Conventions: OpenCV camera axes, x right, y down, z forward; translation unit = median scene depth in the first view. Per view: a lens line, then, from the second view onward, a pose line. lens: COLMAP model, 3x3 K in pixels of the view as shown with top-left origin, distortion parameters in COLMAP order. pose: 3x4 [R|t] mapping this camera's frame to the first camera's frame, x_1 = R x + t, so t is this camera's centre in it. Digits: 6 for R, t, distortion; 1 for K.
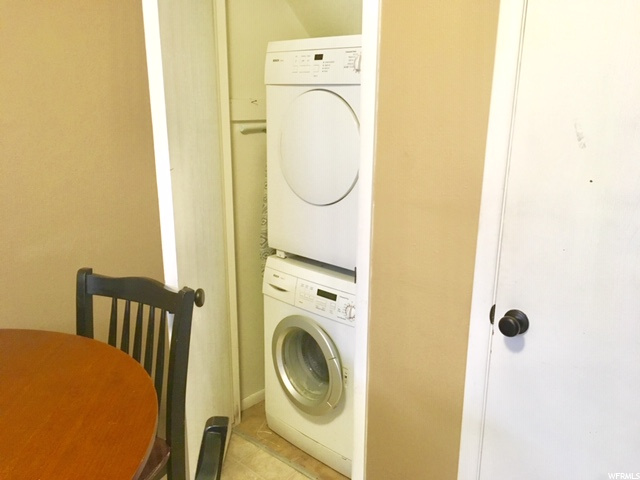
lens RADIAL K [[541.5, 0, 321.6], [0, 541.5, 250.2], [0, 0, 1]] dist [0.055331, -0.000228]
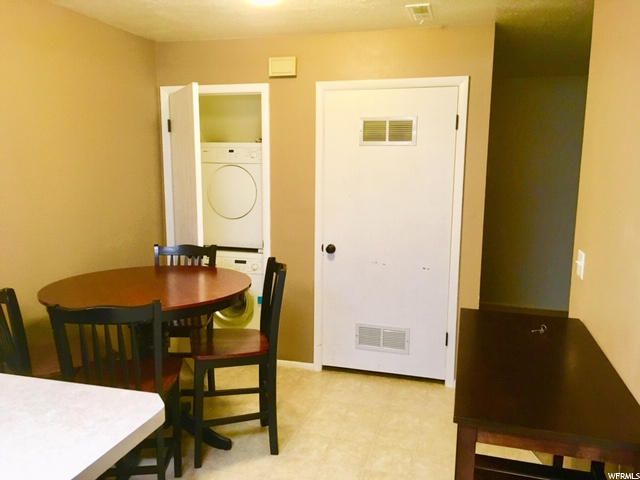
lens RADIAL K [[541.5, 0, 321.6], [0, 541.5, 250.2], [0, 0, 1]] dist [0.055331, -0.000228]
pose [[0.901730, -0.070988, 0.426431, -0.647400], [0.119163, 0.989026, -0.087337, 0.281570], [-0.415551, 0.129569, 0.900294, -1.092715]]
